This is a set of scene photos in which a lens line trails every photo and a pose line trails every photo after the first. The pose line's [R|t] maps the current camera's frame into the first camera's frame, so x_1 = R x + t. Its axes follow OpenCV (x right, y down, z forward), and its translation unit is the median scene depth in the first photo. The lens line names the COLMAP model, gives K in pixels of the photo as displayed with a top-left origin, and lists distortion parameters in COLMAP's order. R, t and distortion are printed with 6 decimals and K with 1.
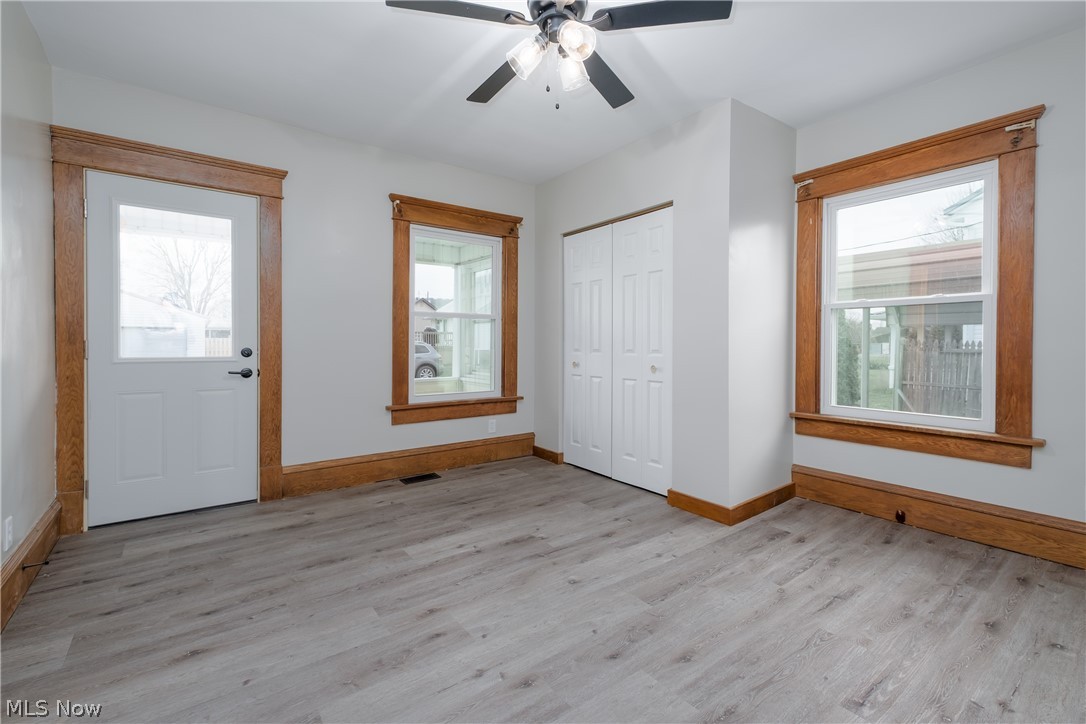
lens RADIAL K [[472.3, 0, 552.1], [0, 472.3, 354.7], [0, 0, 1]] dist [0.019939, -0.005628]
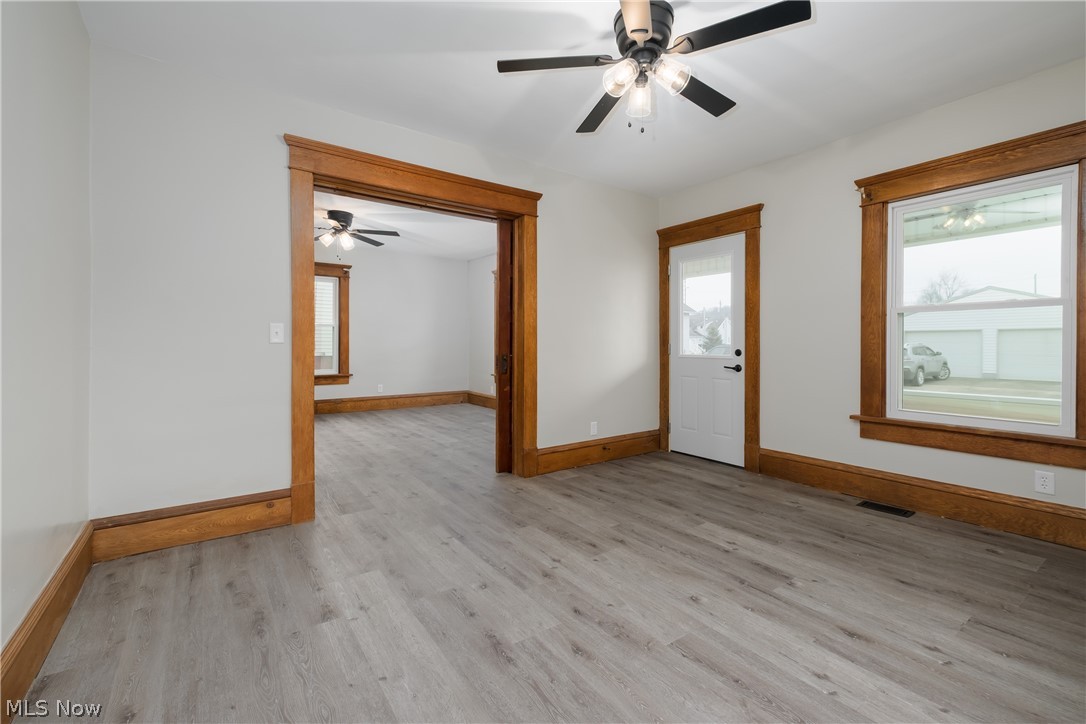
lens RADIAL K [[472.3, 0, 533.9], [0, 472.3, 351.6], [0, 0, 1]] dist [0.019939, -0.005628]
pose [[-0.042294, 0.012334, -0.999029, 0.790787], [-0.026740, 0.999552, 0.013473, -0.011414], [0.998747, 0.027284, -0.041946, 0.564920]]
